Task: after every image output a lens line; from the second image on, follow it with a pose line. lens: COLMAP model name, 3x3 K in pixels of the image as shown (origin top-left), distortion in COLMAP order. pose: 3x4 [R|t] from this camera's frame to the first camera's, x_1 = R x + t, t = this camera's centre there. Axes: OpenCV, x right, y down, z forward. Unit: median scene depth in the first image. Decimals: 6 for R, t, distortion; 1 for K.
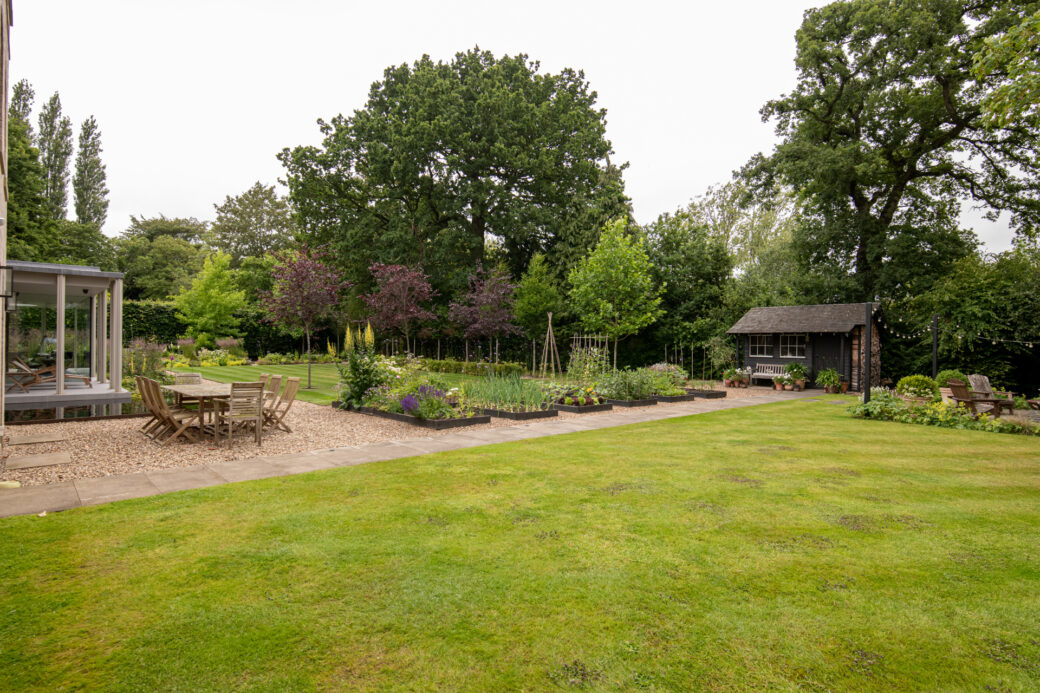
lens RADIAL K [[530.9, 0, 520.6], [0, 530.9, 345.7], [0, 0, 1]] dist [-0.009246, 0.000087]
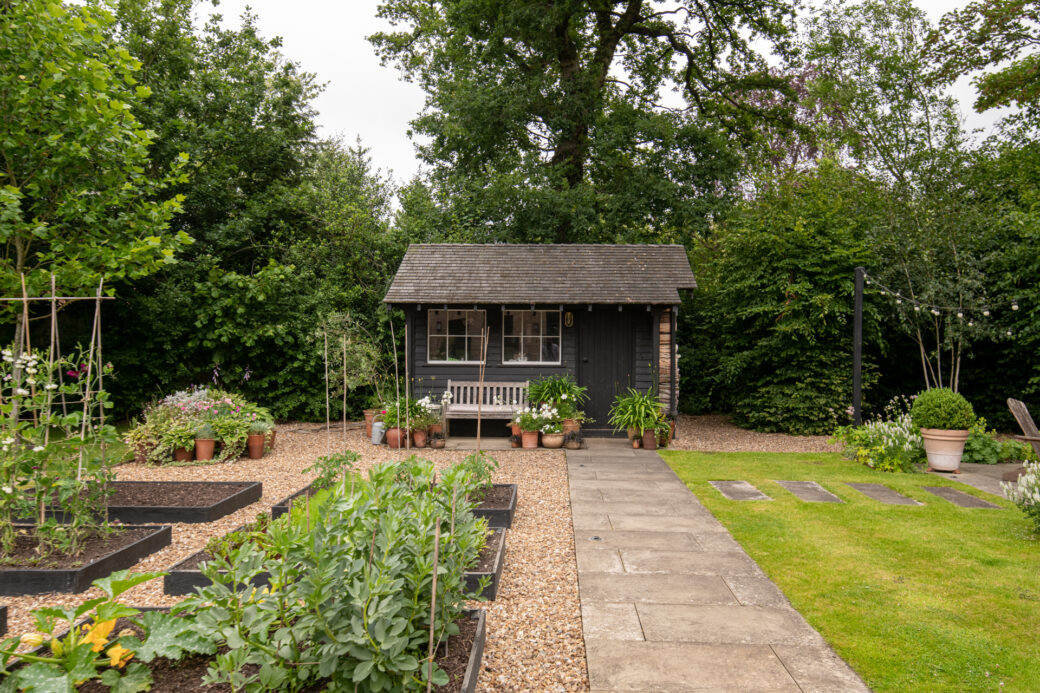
lens RADIAL K [[836.7, 0, 517.8], [0, 836.7, 343.1], [0, 0, 1]] dist [0.038604, 0.000622]
pose [[0.694959, -0.010064, 0.718979, 0.028642], [0.000439, 0.999908, 0.013572, -0.003170], [-0.719049, -0.009116, 0.694899, 0.524243]]
